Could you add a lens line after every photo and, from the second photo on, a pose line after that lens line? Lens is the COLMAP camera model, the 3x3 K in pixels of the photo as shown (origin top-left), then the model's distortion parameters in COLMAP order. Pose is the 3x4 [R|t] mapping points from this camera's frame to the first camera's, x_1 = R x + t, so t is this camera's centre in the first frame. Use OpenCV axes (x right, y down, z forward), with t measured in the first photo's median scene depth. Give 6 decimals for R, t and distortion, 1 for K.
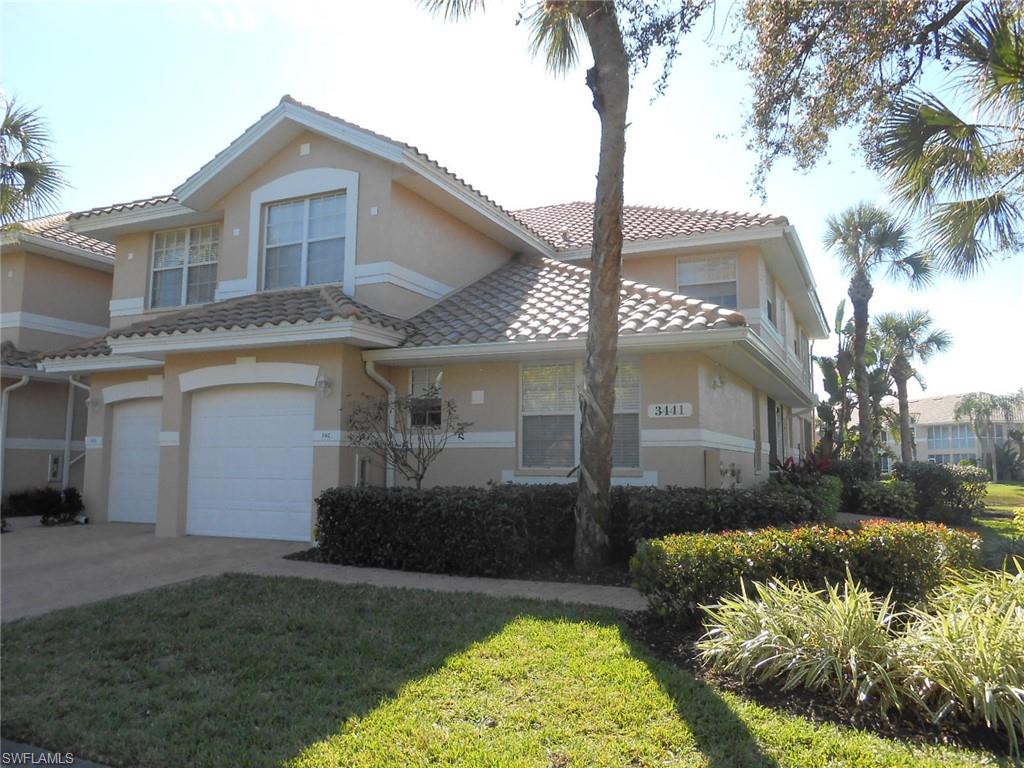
lens RADIAL K [[787.8, 0, 512.1], [0, 787.8, 385.6], [0, 0, 1]] dist [0.008962, 0.005048]
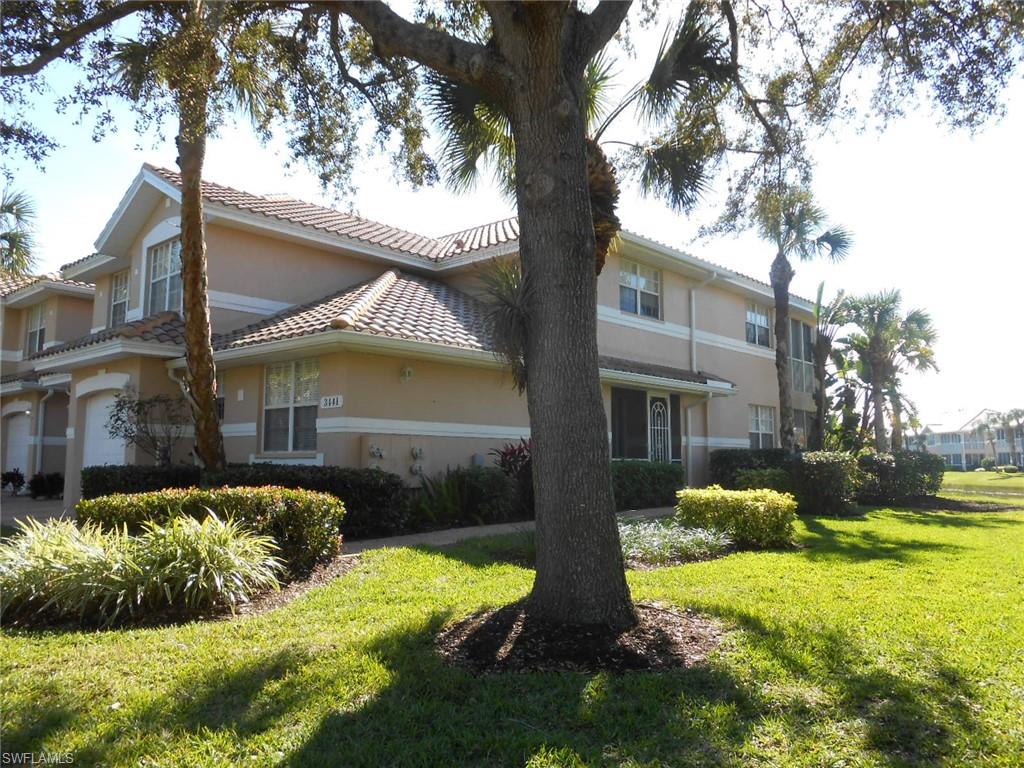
lens RADIAL K [[787.8, 0, 515.6], [0, 787.8, 379.4], [0, 0, 1]] dist [0.008962, 0.005048]
pose [[0.953135, -0.036373, -0.300351, 0.654230], [0.034923, 0.999338, -0.010198, 0.015508], [0.300523, -0.000769, 0.953774, -0.037912]]
